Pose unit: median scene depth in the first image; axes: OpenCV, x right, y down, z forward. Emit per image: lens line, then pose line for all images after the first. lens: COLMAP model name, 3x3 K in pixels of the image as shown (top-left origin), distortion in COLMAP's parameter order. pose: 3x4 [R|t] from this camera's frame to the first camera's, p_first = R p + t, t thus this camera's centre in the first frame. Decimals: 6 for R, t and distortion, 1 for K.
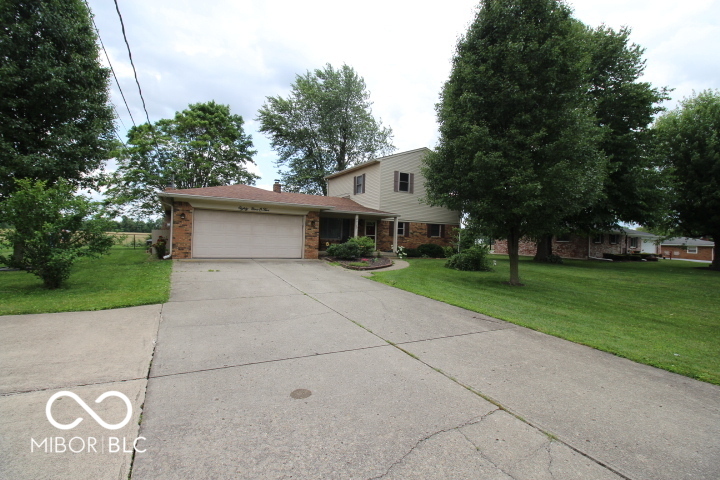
lens RADIAL K [[338.5, 0, 360.0], [0, 338.5, 240.0], [0, 0, 1]] dist [0.001374, 0.000129]
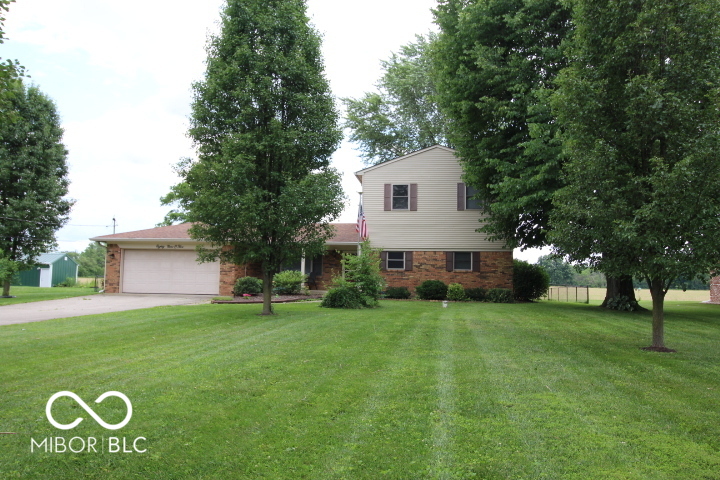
lens RADIAL K [[612.2, 0, 360.0], [0, 612.2, 240.0], [0, 0, 1]] dist [-0.162174, 0.141003]
pose [[0.822723, -0.065045, -0.564709, 0.820001], [0.011230, 0.995098, -0.098258, 0.052257], [0.568332, 0.074498, 0.819420, -0.129147]]
